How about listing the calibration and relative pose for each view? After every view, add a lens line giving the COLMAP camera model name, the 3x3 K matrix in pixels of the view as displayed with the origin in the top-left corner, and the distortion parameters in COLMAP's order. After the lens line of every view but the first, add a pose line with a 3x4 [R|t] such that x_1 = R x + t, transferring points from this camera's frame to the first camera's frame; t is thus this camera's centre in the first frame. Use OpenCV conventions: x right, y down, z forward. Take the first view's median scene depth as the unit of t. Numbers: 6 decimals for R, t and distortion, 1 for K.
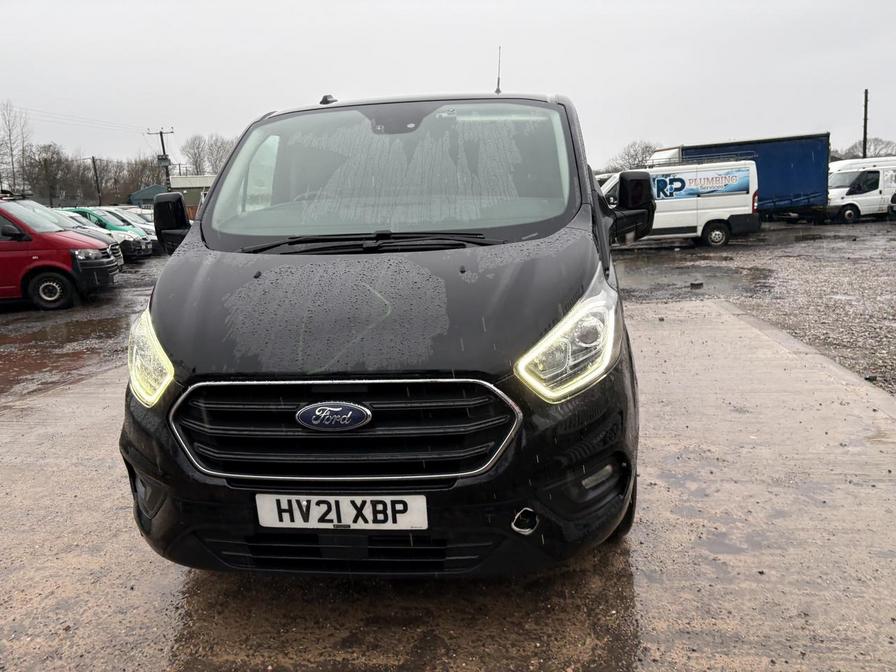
lens RADIAL K [[673.3, 0, 455.3], [0, 673.3, 336.0], [0, 0, 1]] dist [0.008067, 0.001704]
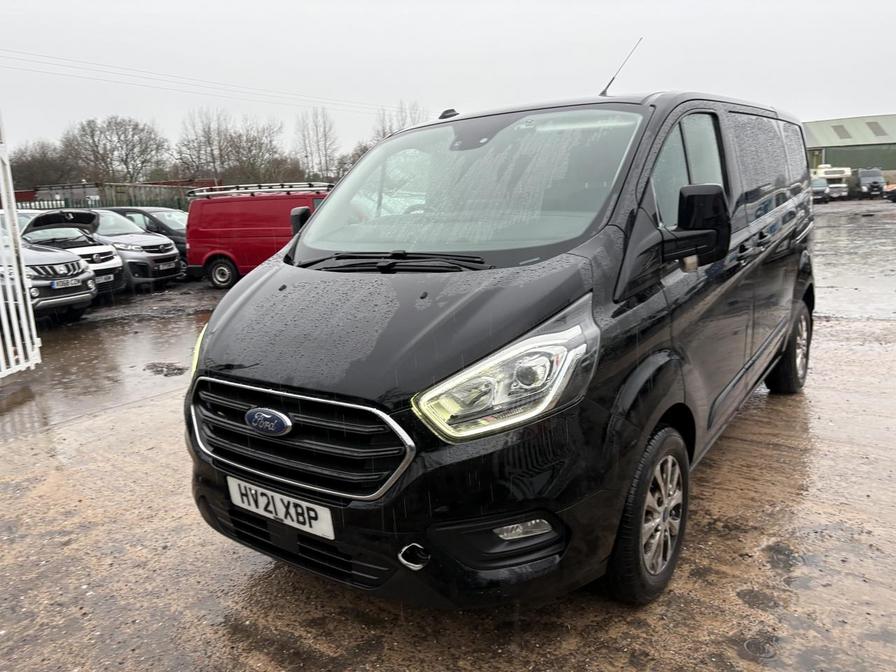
lens RADIAL K [[673.3, 0, 455.3], [0, 673.3, 336.0], [0, 0, 1]] dist [0.008067, 0.001704]
pose [[0.865661, 0.096420, -0.491258, 0.612070], [-0.083164, 0.995340, 0.048812, -0.102130], [0.493675, -0.001400, 0.869645, 0.165511]]
